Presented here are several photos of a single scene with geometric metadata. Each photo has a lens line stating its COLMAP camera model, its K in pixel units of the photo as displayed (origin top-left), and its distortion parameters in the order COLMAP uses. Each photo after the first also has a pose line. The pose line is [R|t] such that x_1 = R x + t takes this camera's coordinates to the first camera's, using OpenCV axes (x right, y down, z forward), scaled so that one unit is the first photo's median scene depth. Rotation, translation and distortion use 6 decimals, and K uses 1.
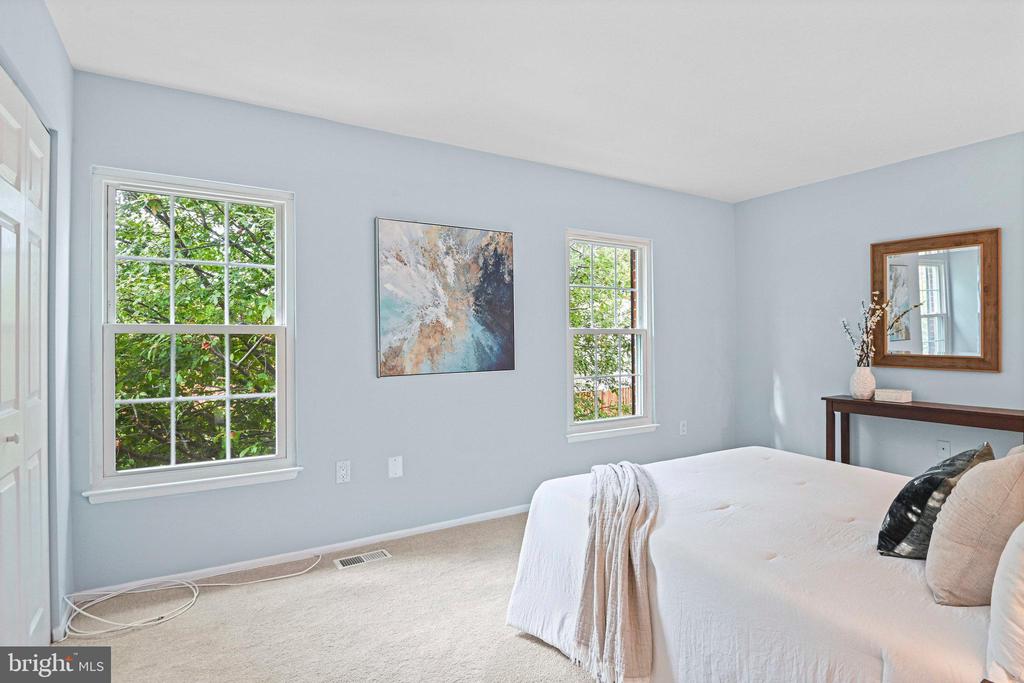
lens RADIAL K [[443.5, 0, 506.1], [0, 443.5, 335.2], [0, 0, 1]] dist [0.001445, 0.000079]
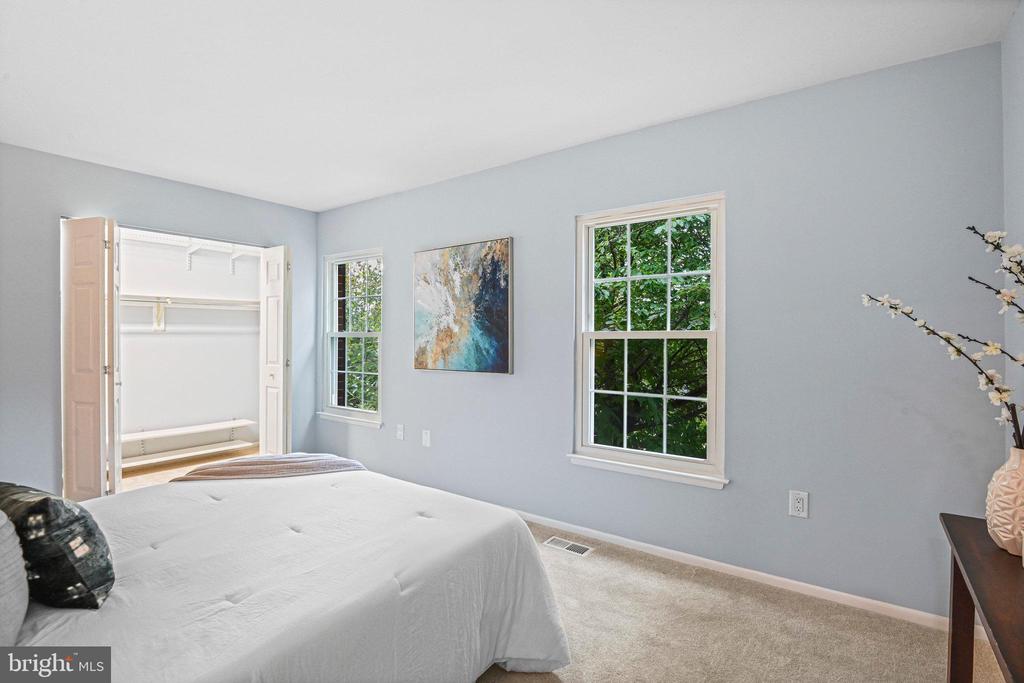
lens RADIAL K [[477.9, 0, 508.5], [0, 477.9, 346.8], [0, 0, 1]] dist [-0.003450, -0.000603]
pose [[0.447195, 0.018505, -0.894245, 1.055831], [-0.009370, 0.999828, 0.016004, -0.000059], [0.894387, 0.001223, 0.447291, 0.547726]]
